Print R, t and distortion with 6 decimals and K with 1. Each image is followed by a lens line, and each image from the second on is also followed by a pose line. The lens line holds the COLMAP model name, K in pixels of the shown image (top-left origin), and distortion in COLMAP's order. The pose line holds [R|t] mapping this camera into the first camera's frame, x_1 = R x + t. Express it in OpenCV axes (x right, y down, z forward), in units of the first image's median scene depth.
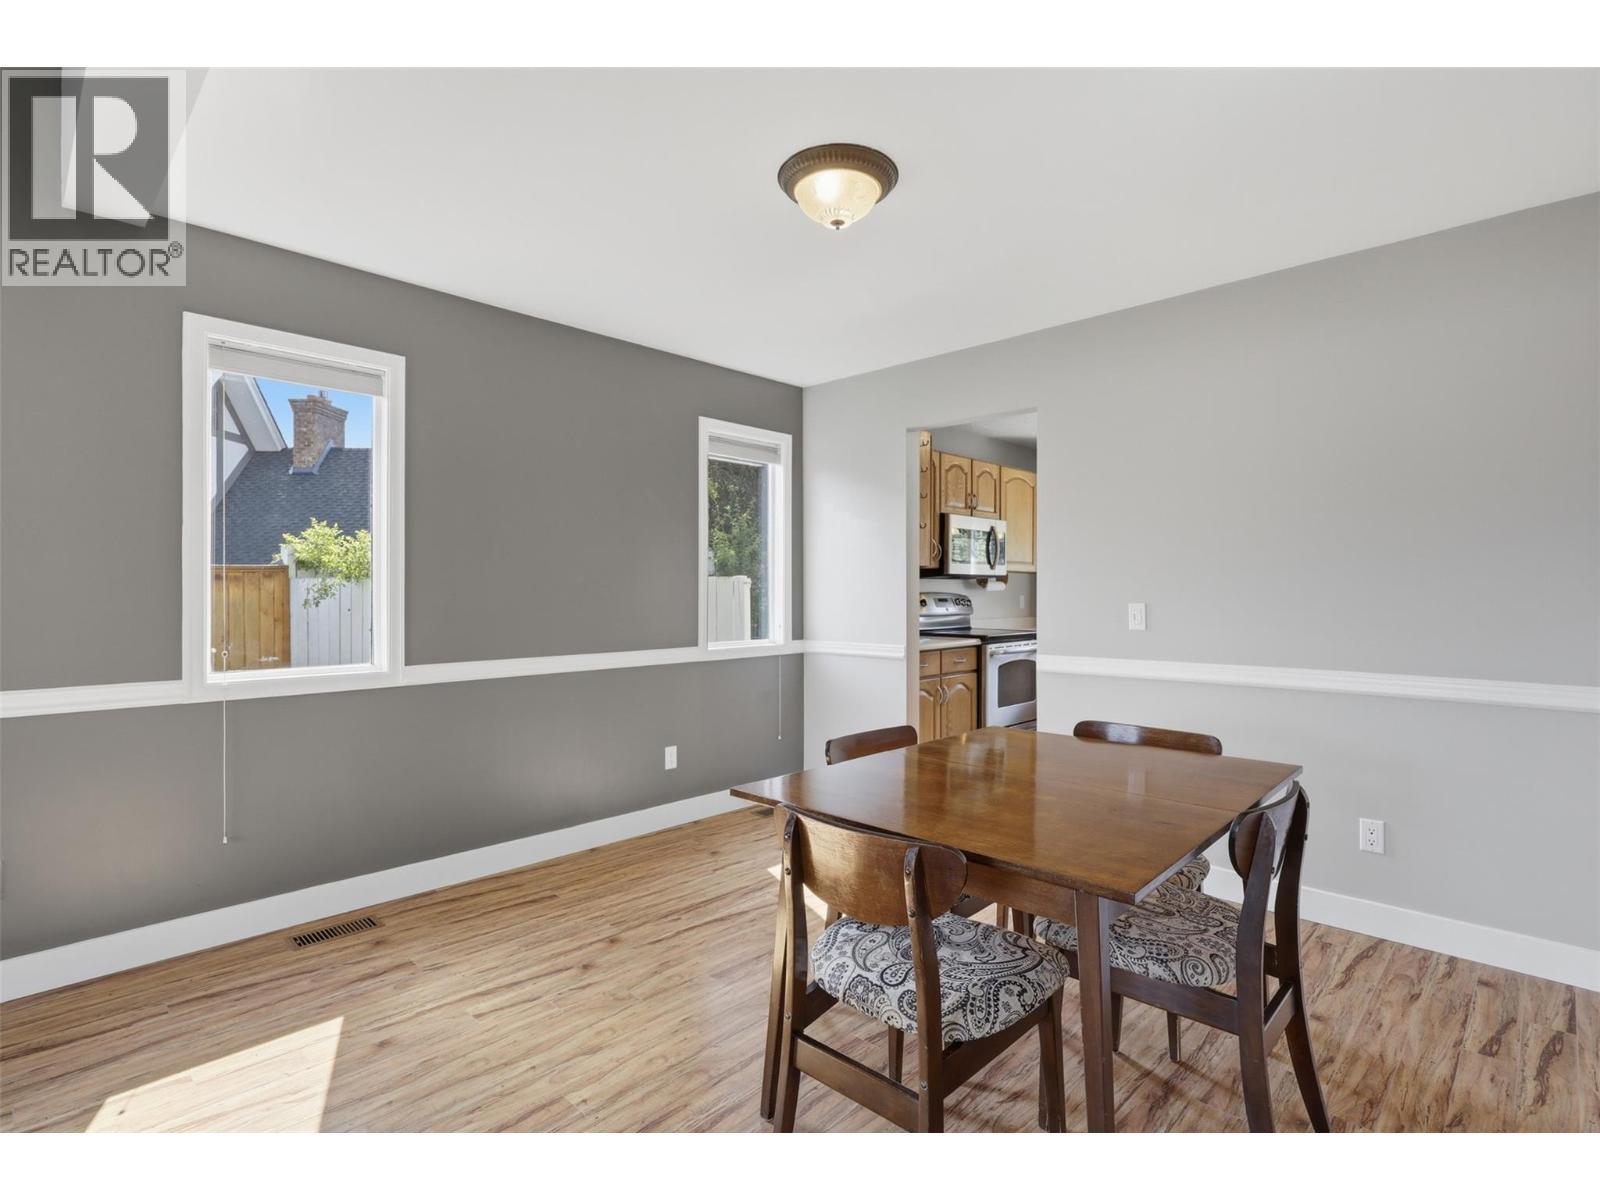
lens RADIAL K [[776.8, 0, 808.2], [0, 776.8, 596.3], [0, 0, 1]] dist [0.002299, -0.000120]
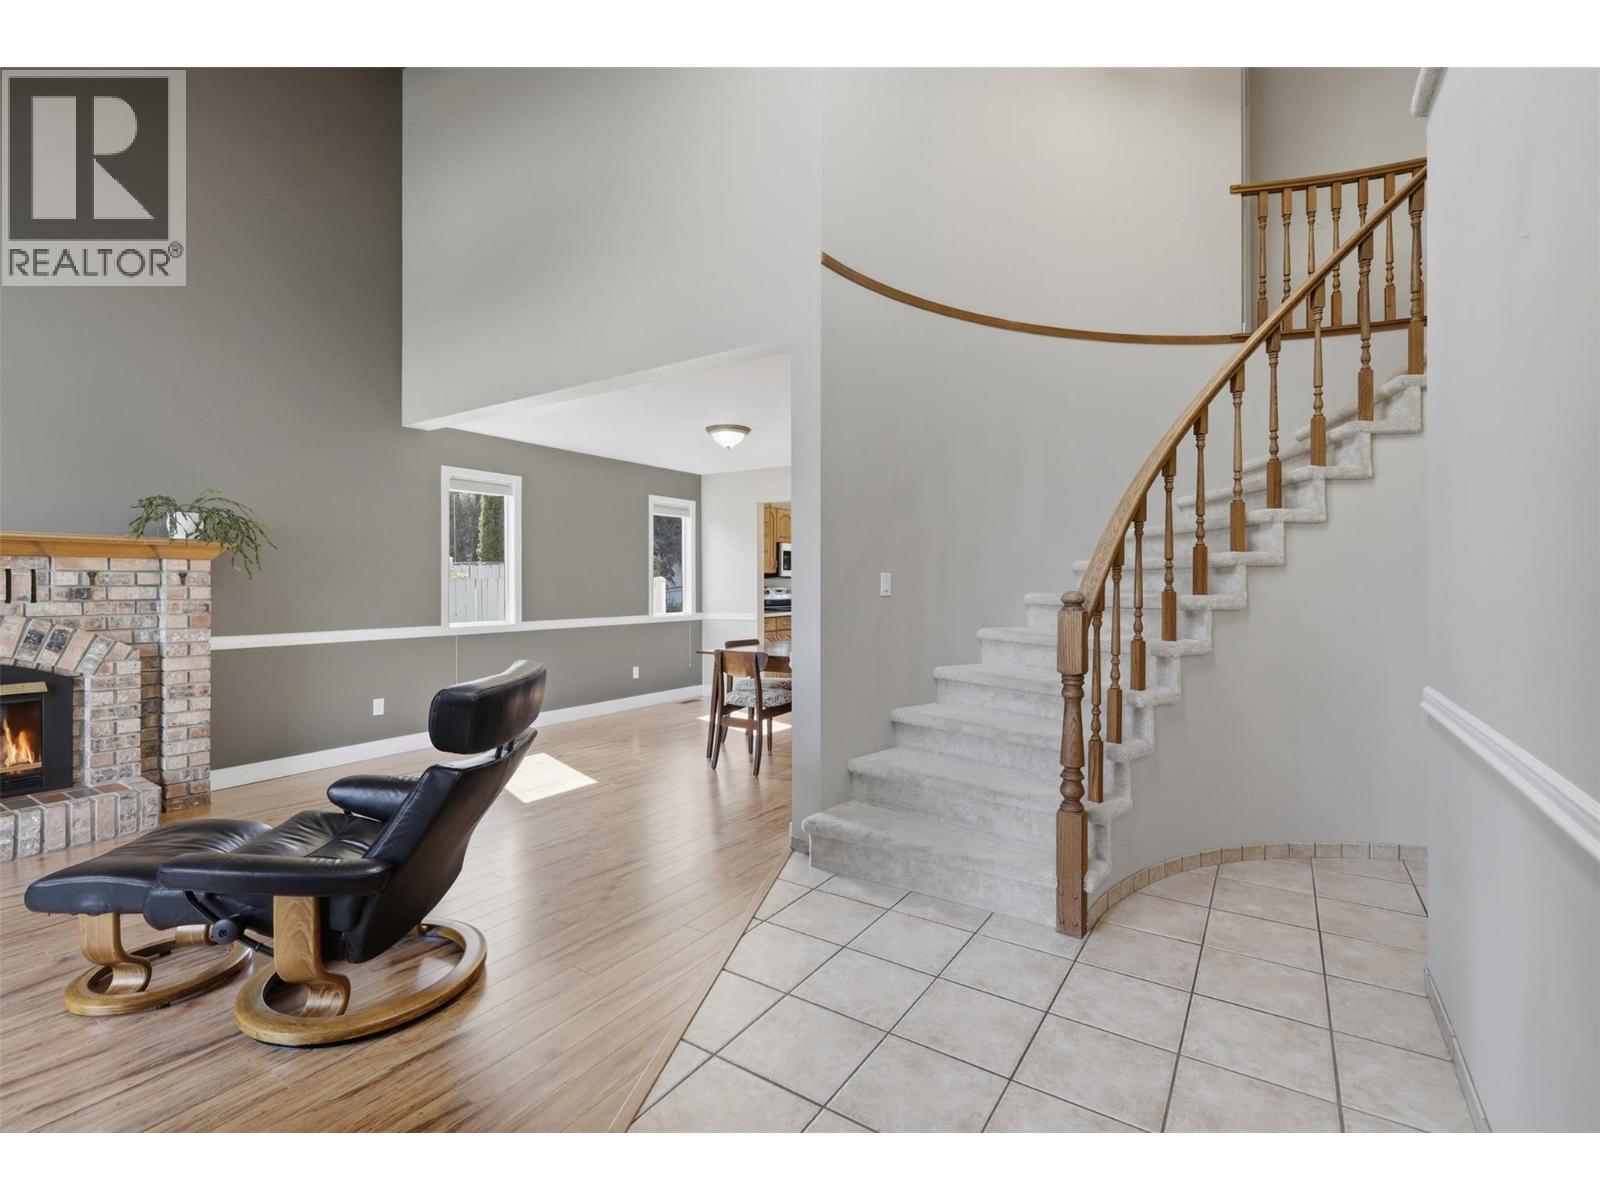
lens RADIAL K [[718.4, 0, 800.0], [0, 718.4, 596.7], [0, 0, 1]] dist [-0.000637, -0.000114]
pose [[0.984709, -0.005181, 0.174129, -0.079667], [0.003746, 0.999956, 0.008571, 0.005721], [-0.174165, -0.007788, 0.984686, -0.769178]]
